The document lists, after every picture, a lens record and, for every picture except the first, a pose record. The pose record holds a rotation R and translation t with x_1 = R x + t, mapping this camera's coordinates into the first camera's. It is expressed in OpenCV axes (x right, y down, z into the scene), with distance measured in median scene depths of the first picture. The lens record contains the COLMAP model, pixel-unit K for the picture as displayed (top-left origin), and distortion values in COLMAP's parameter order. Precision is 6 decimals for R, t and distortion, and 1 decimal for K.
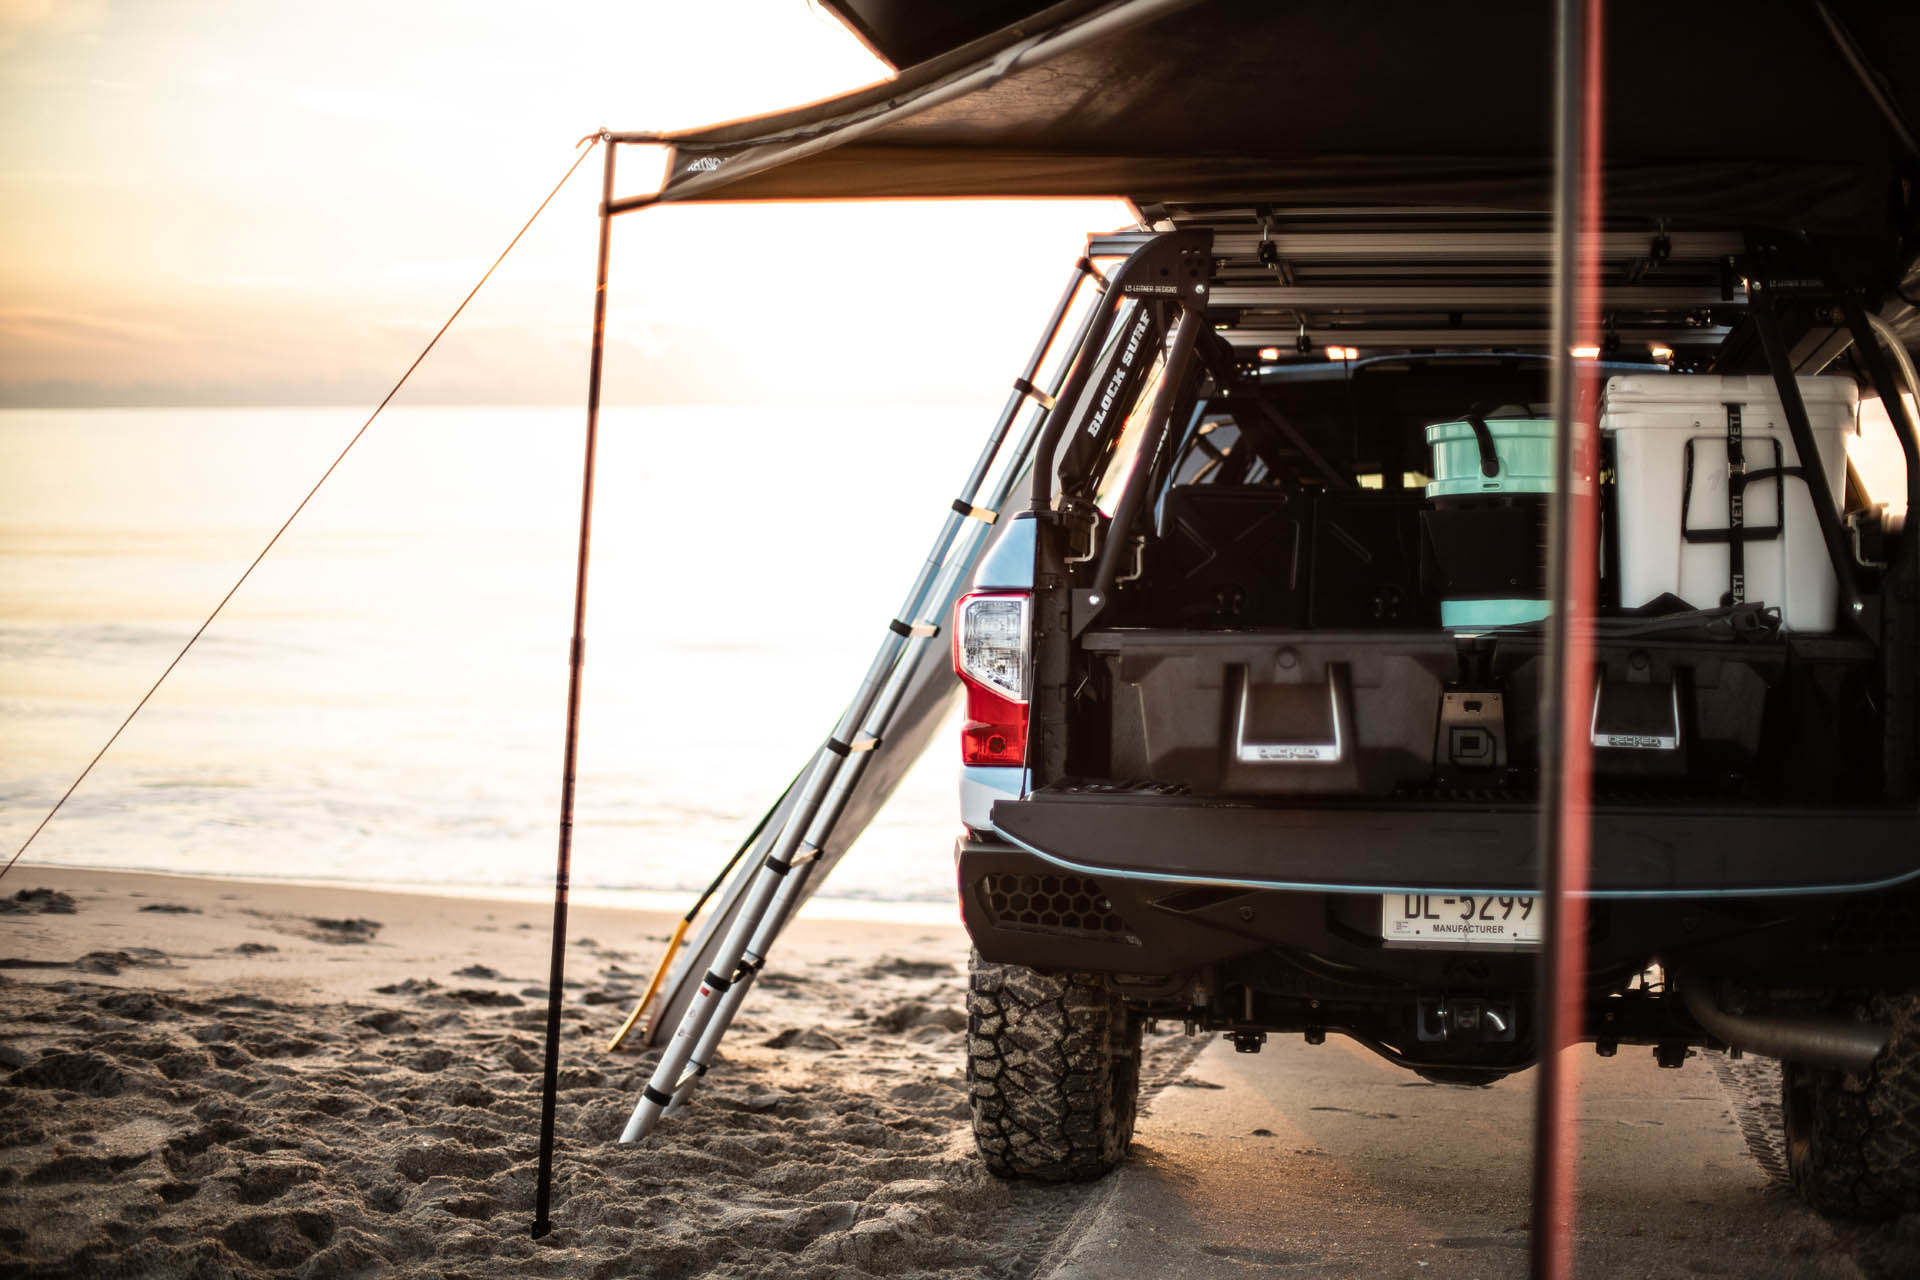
lens RADIAL K [[2737.0, 0, 960.0], [0, 2737.0, 640.0], [0, 0, 1]] dist [-0.204018, 0.013956]
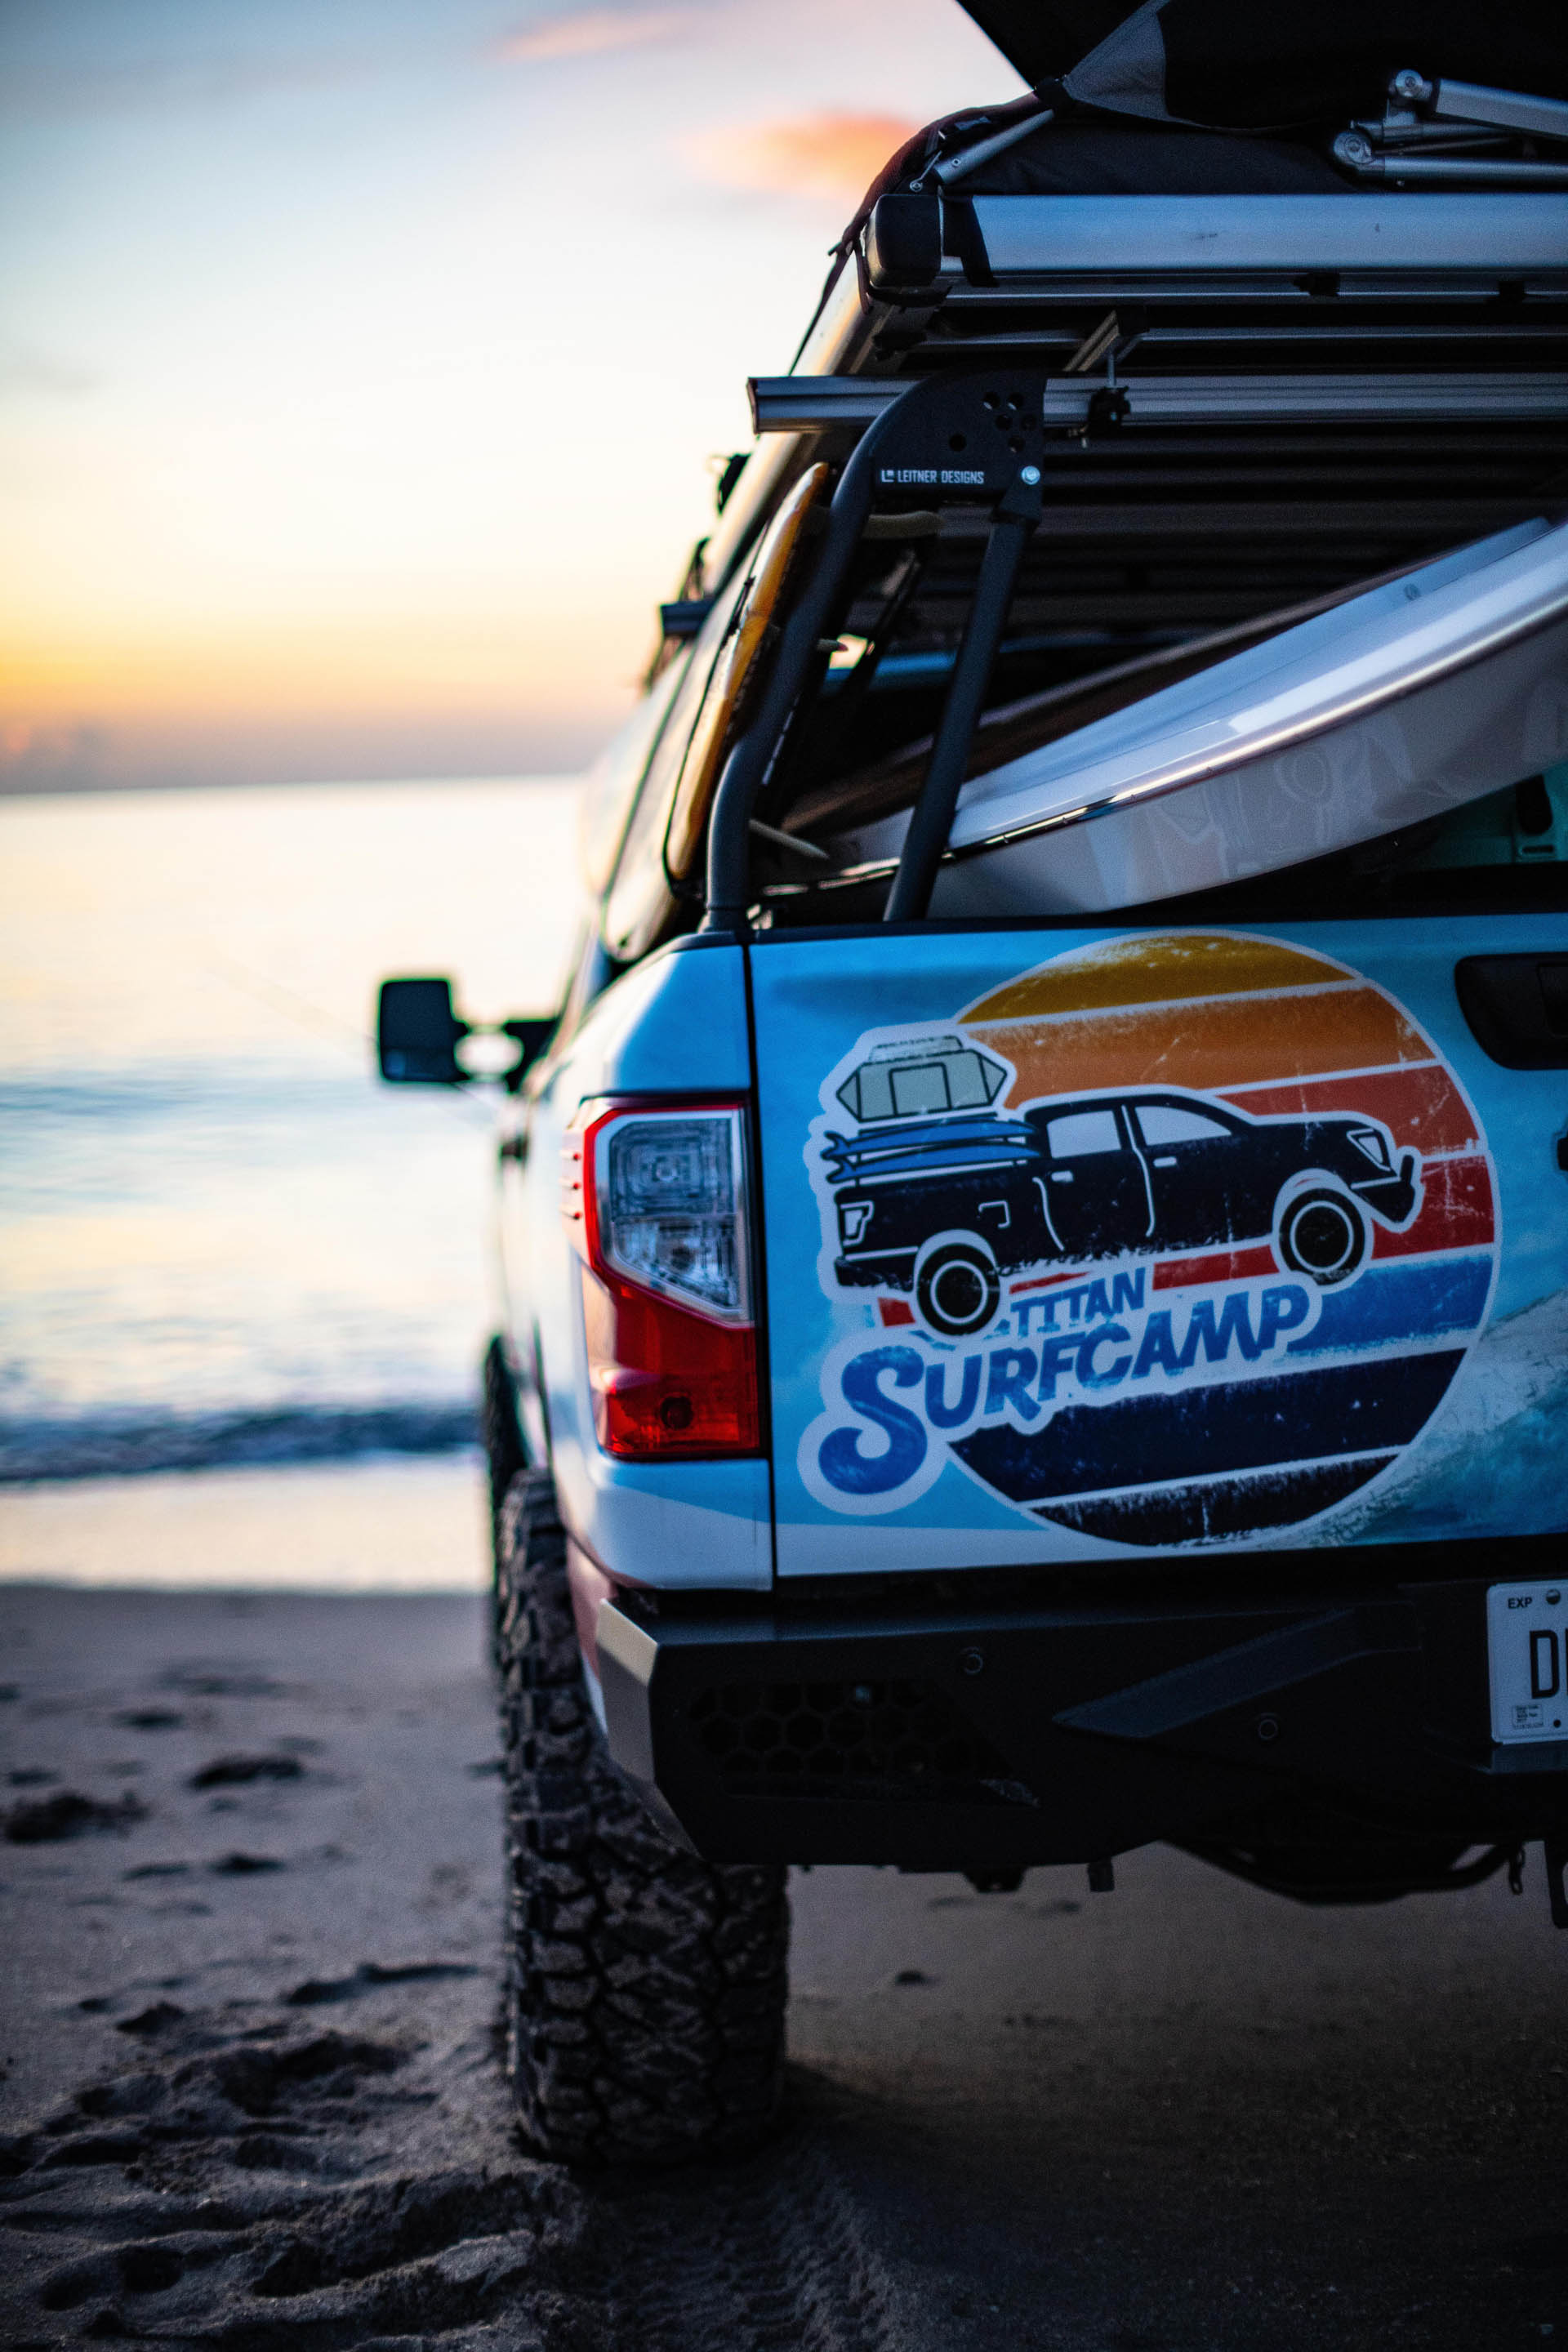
lens RADIAL K [[3362.1, 0, 784.0], [0, 3362.1, 1176.0], [0, 0, 1]] dist [-0.167747, 0.006526]
pose [[0.962316, -0.060097, 0.265209, -0.112206], [0.052600, 0.997992, 0.035288, -0.021574], [-0.266797, -0.020008, 0.963545, 0.372622]]
